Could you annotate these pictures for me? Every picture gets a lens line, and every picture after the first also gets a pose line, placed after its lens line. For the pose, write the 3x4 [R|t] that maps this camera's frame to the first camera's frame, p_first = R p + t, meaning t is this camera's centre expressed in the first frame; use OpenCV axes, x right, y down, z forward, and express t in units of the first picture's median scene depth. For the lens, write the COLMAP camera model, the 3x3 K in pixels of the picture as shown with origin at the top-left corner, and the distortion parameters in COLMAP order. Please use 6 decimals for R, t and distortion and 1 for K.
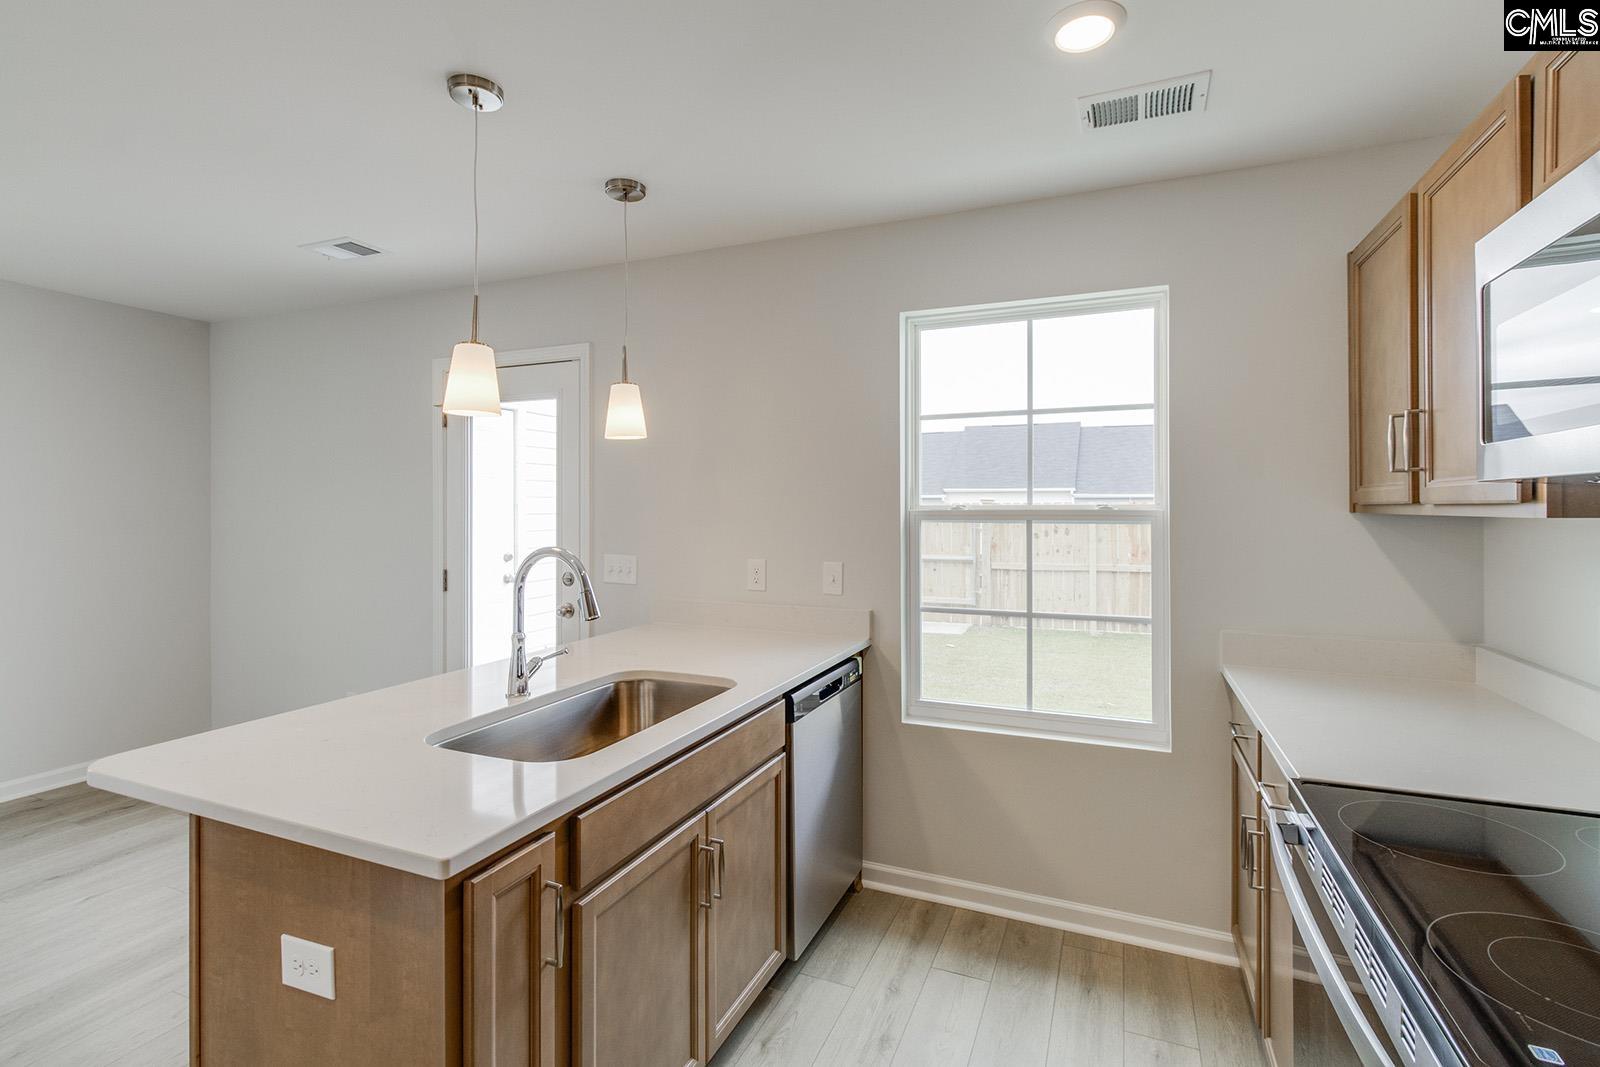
lens RADIAL K [[739.1, 0, 814.0], [0, 739.1, 502.8], [0, 0, 1]] dist [0.002842, 0.000182]
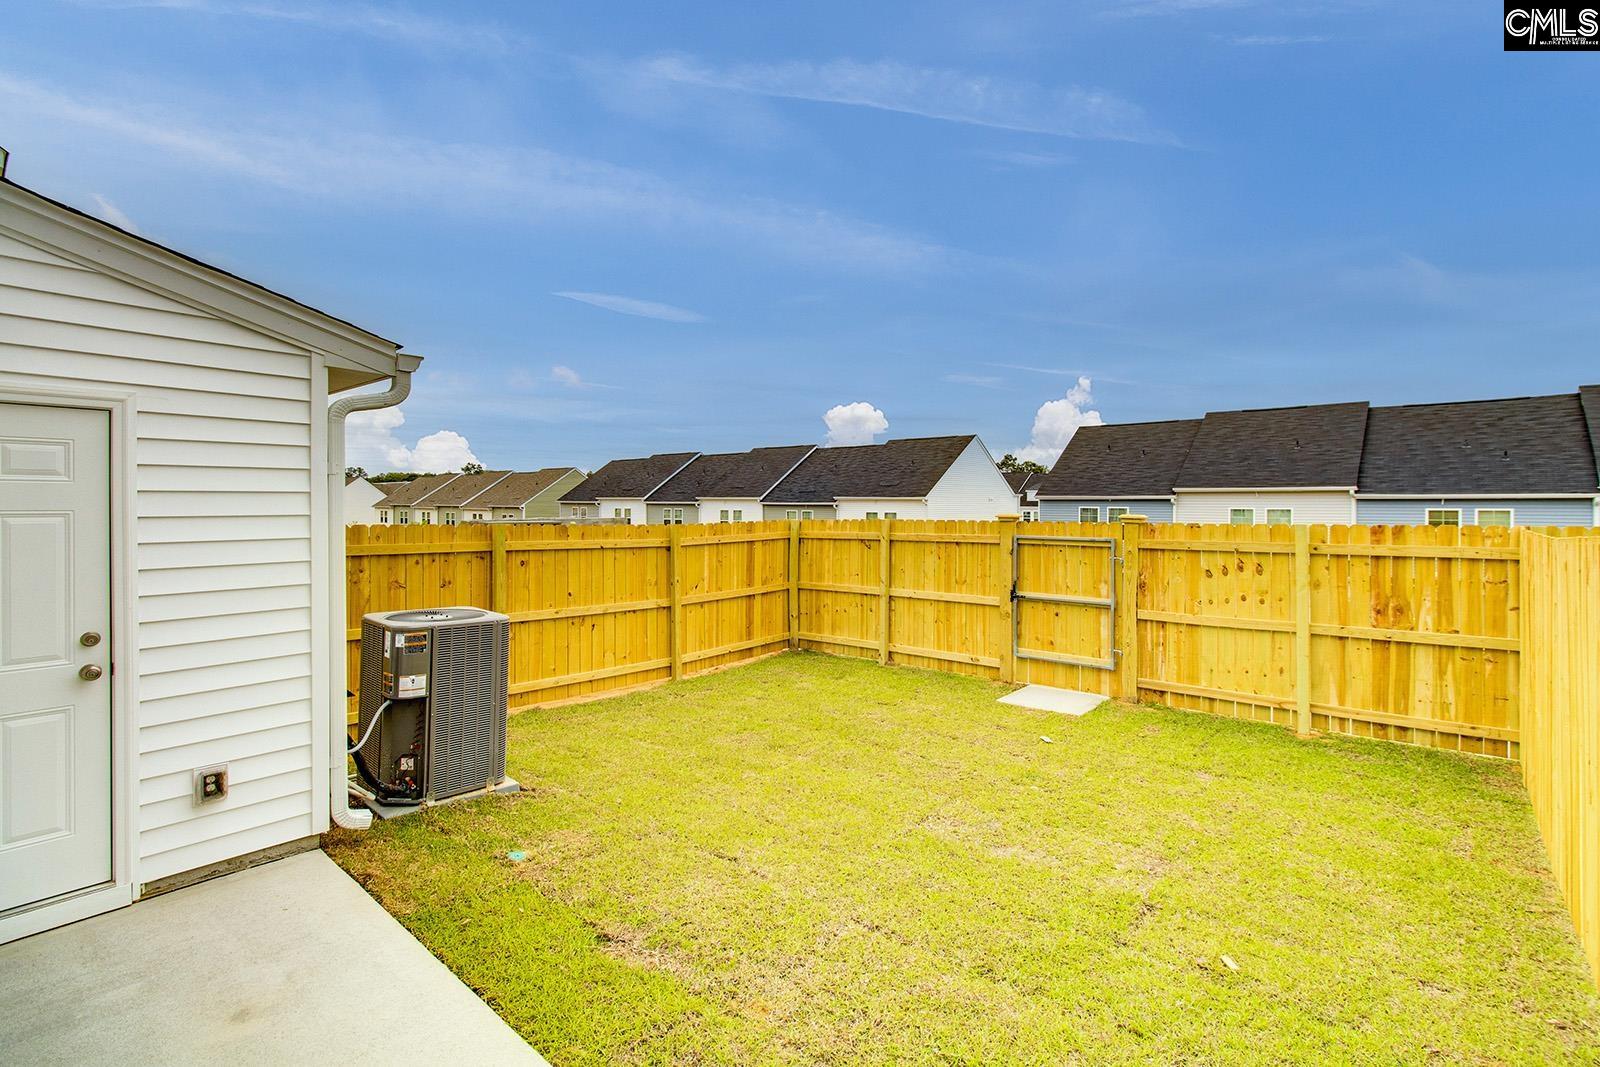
lens RADIAL K [[739.1, 0, 814.0], [0, 739.1, 502.8], [0, 0, 1]] dist [0.002842, 0.000182]
pose [[0.949857, 0.000929, -0.312684, 0.169439], [0.000464, 0.999990, 0.004381, -0.020893], [0.312685, -0.004307, 0.949847, 0.259112]]
